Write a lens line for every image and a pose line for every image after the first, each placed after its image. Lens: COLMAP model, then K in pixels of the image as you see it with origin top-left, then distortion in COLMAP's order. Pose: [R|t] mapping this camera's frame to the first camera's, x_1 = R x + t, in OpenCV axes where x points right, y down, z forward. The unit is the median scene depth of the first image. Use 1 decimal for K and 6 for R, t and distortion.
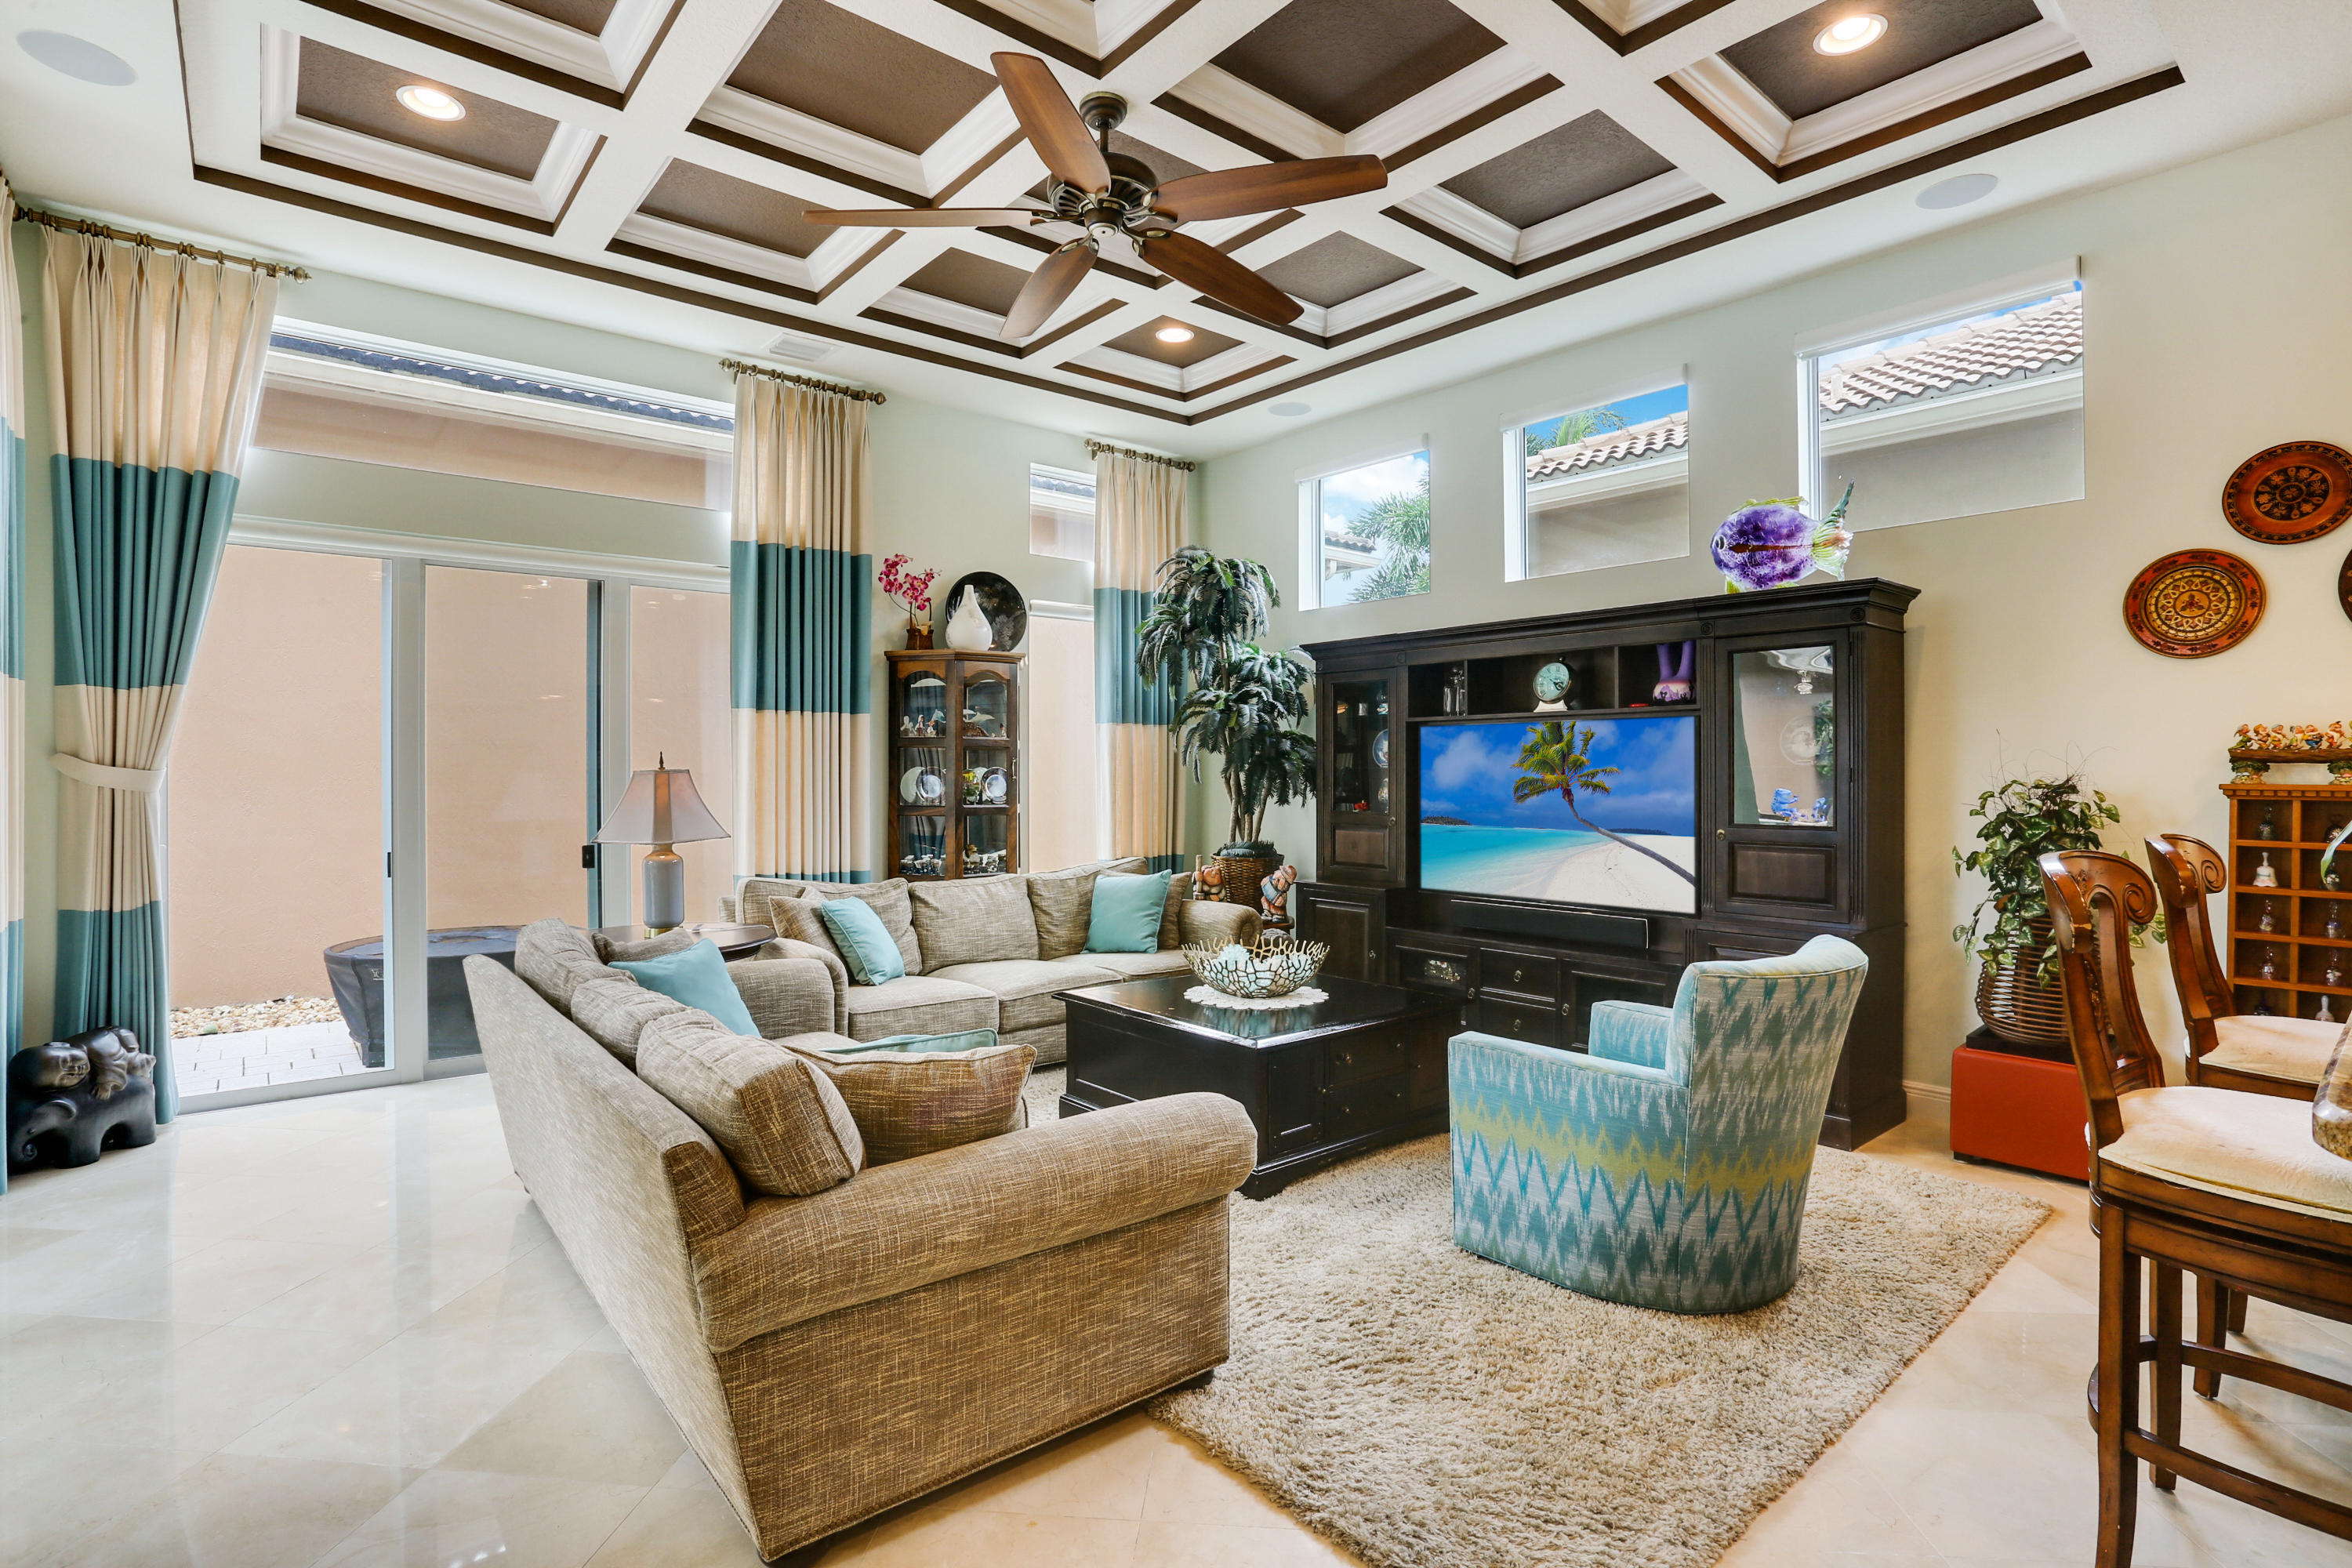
lens RADIAL K [[1147.2, 0, 1180.7], [0, 1147.2, 772.9], [0, 0, 1]] dist [-0.029598, 0.004420]
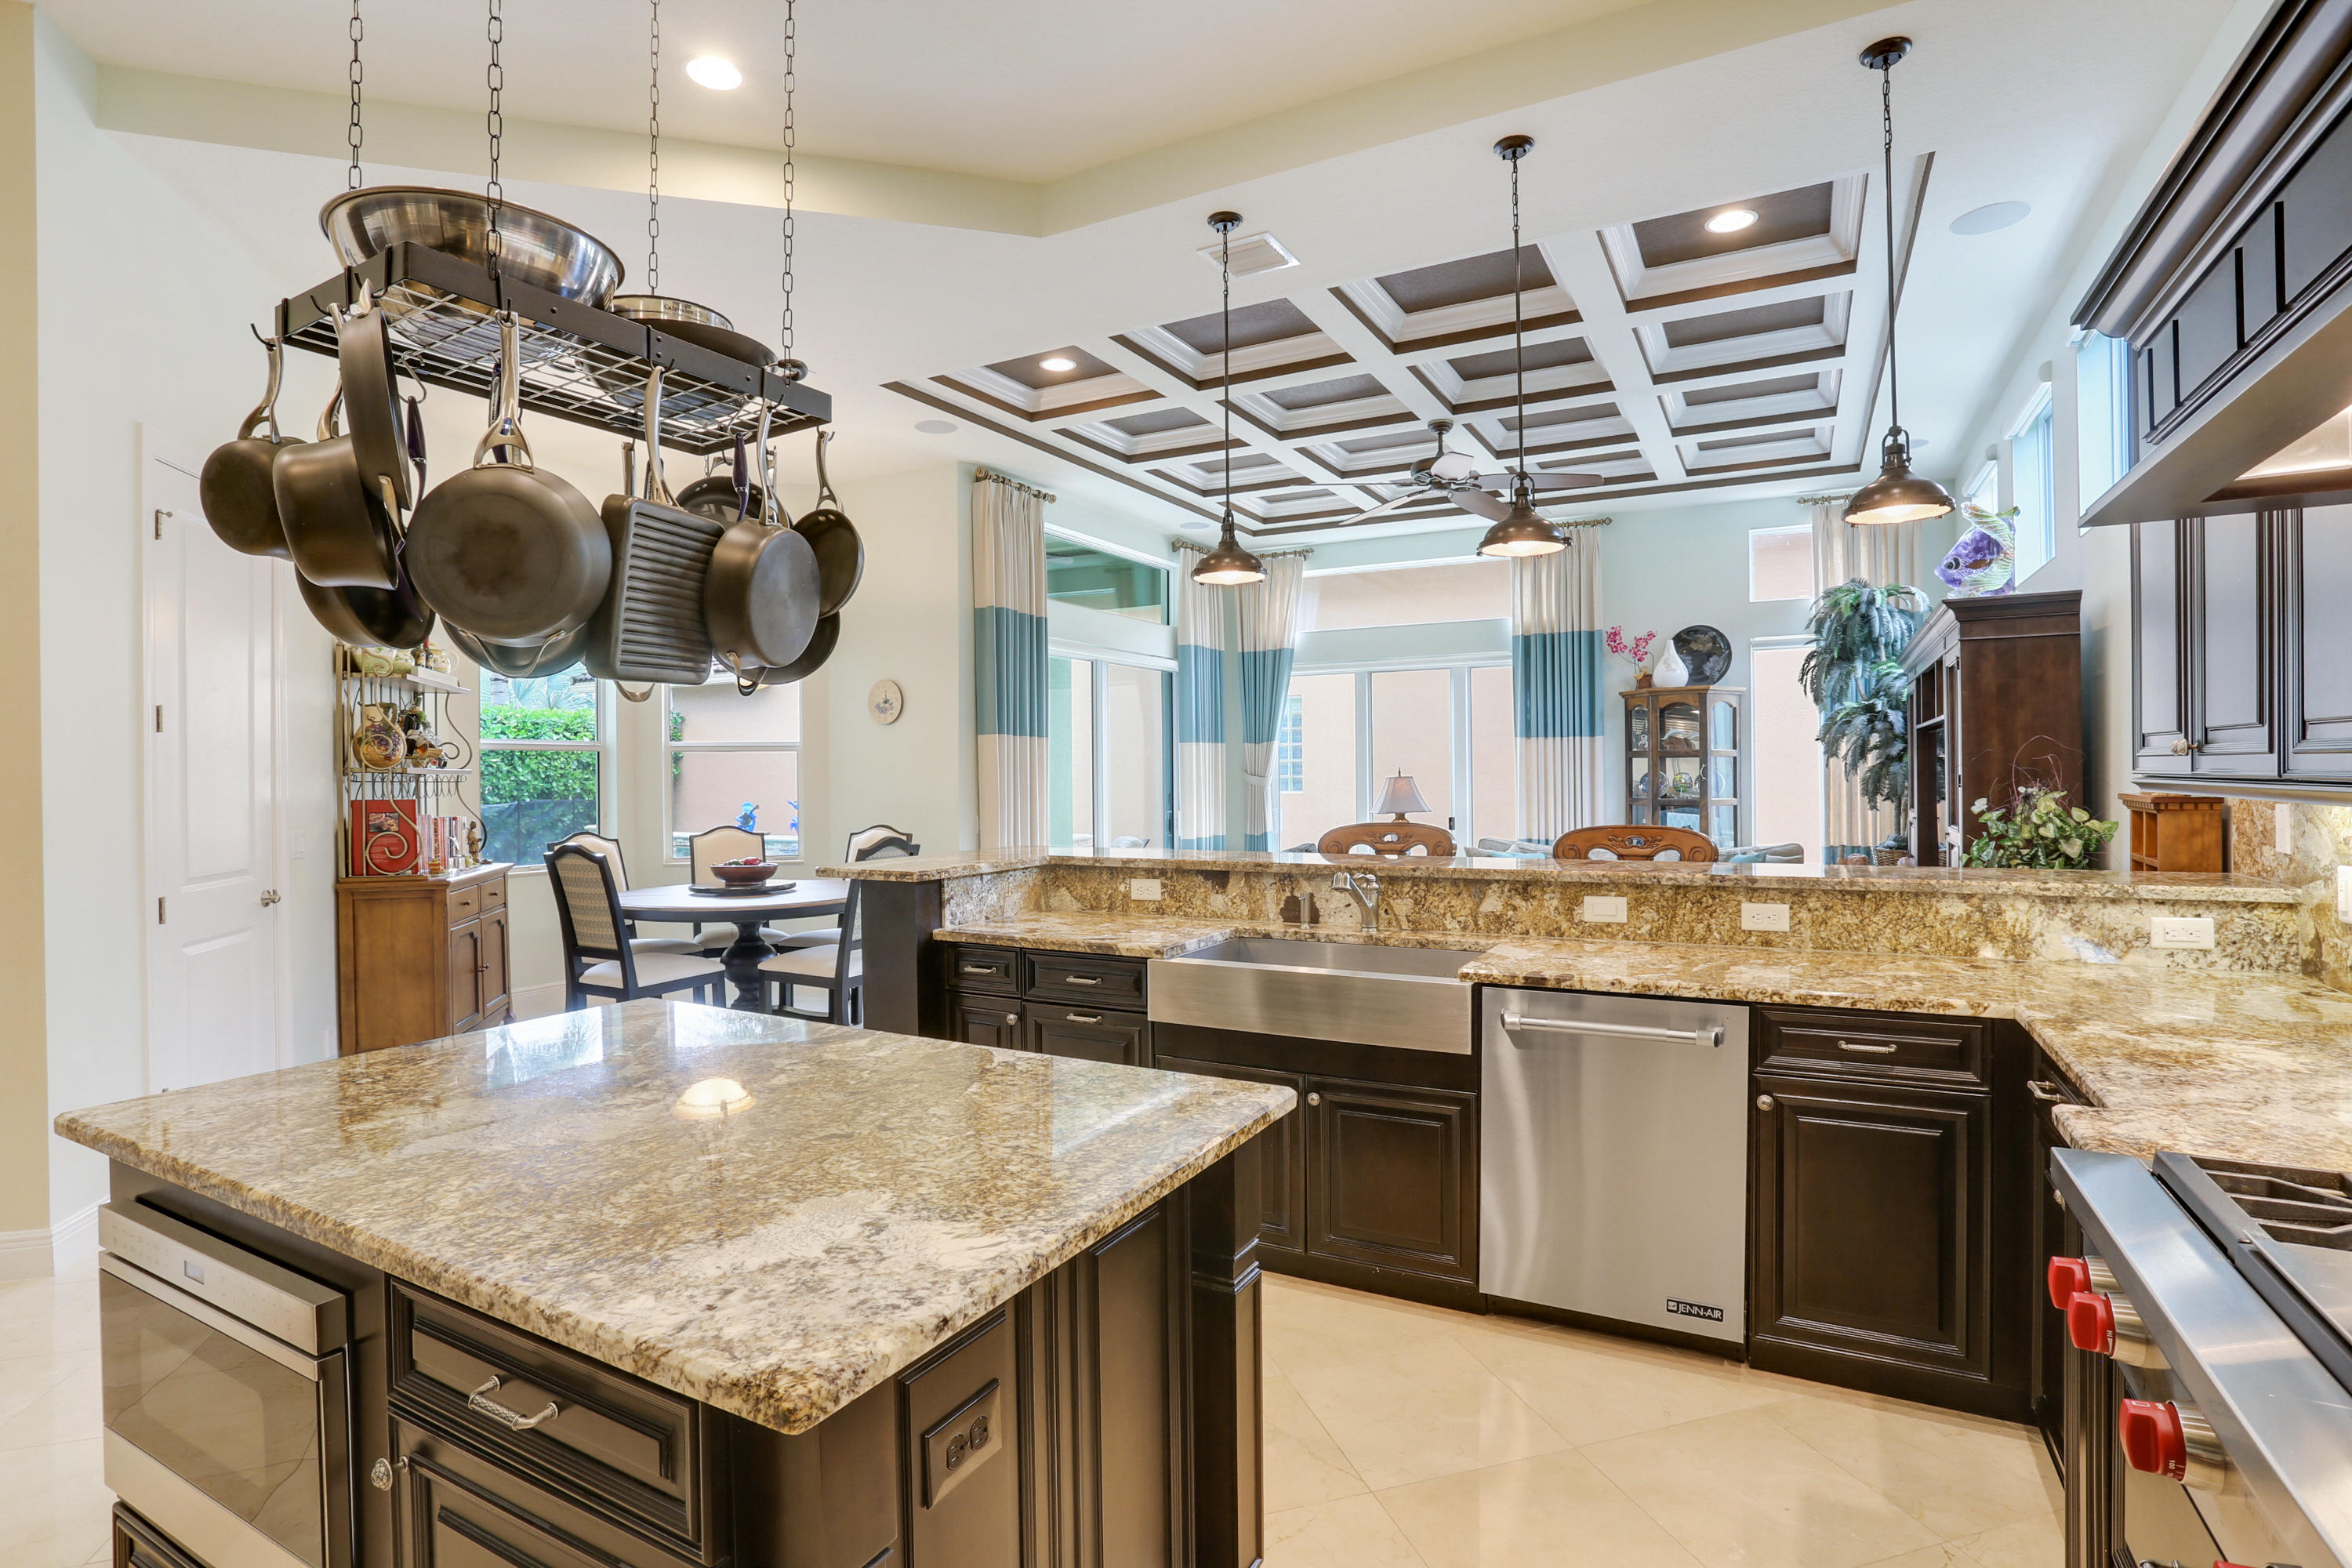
lens RADIAL K [[1147.2, 0, 1173.2], [0, 1147.2, 781.5], [0, 0, 1]] dist [-0.029598, 0.004420]
pose [[0.368085, 0.003907, -0.929784, 0.893338], [0.006537, 0.999956, 0.006790, -0.006611], [0.929769, -0.008577, 0.368043, -0.060086]]
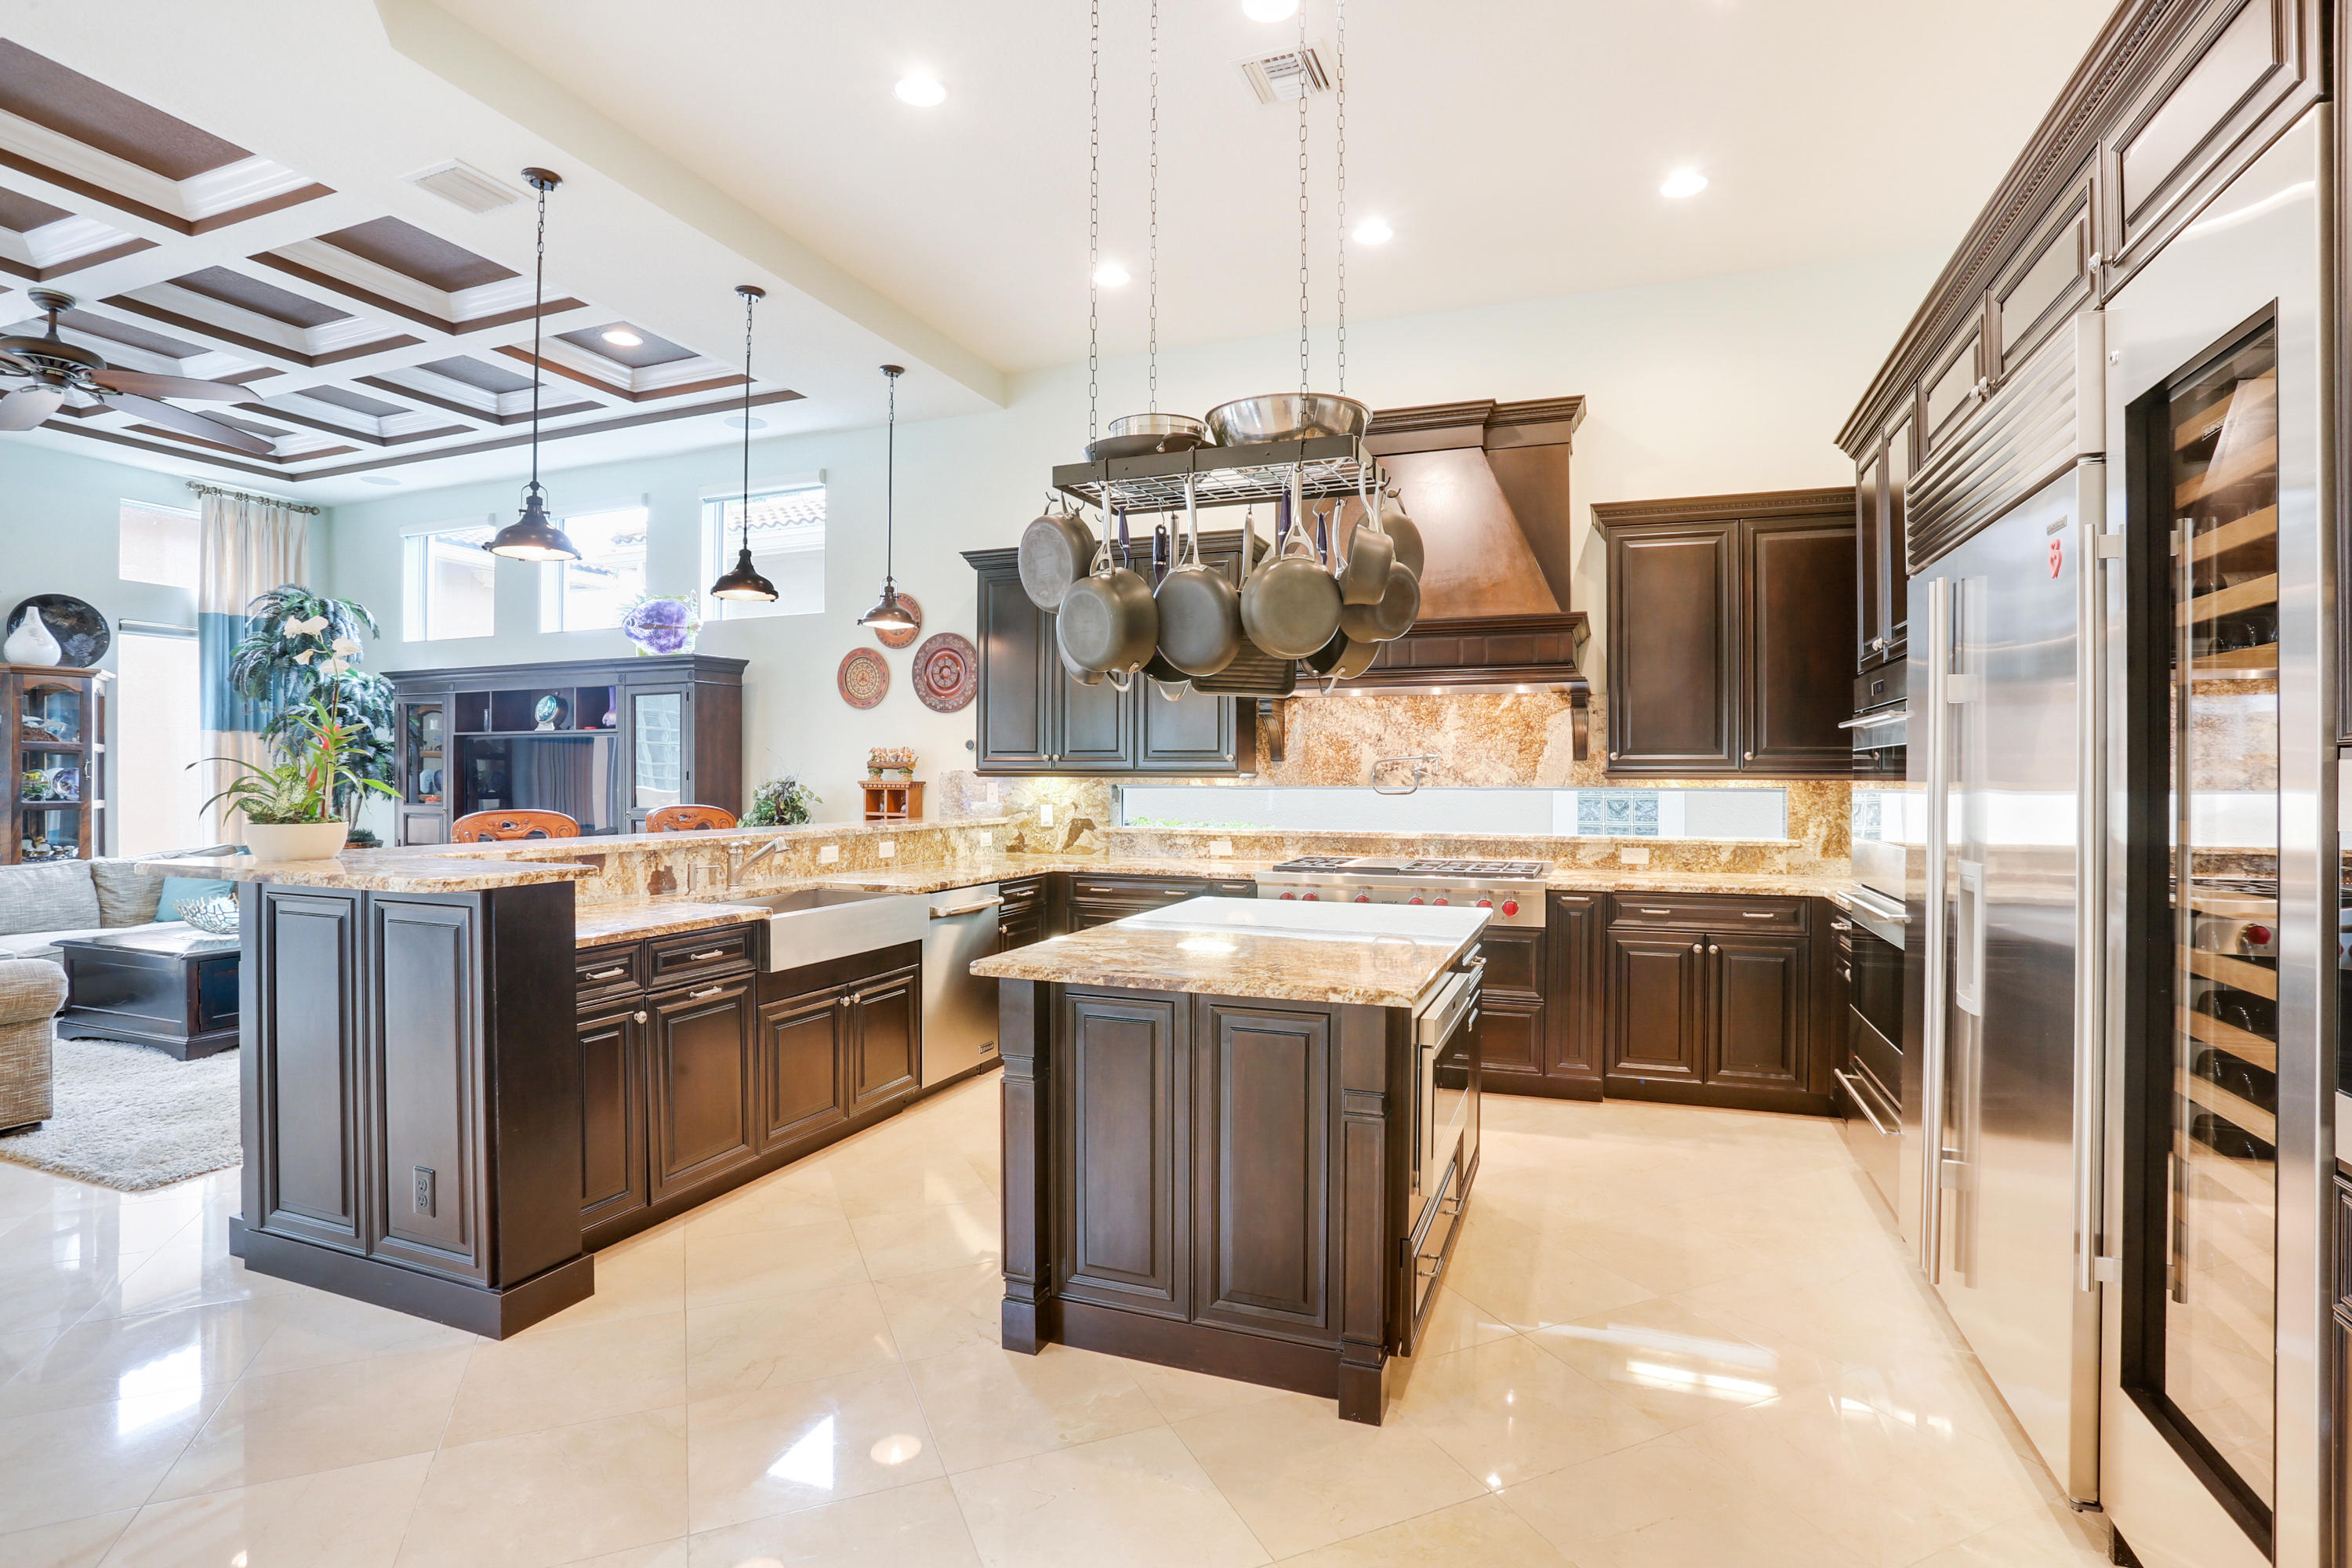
lens RADIAL K [[1147.2, 0, 1177.7], [0, 1147.2, 783.2], [0, 0, 1]] dist [-0.029598, 0.004420]
pose [[0.886839, 0.001609, 0.462076, 0.311960], [-0.002419, 0.999996, 0.001161, 0.006369], [-0.462072, -0.002148, 0.886840, -0.508389]]
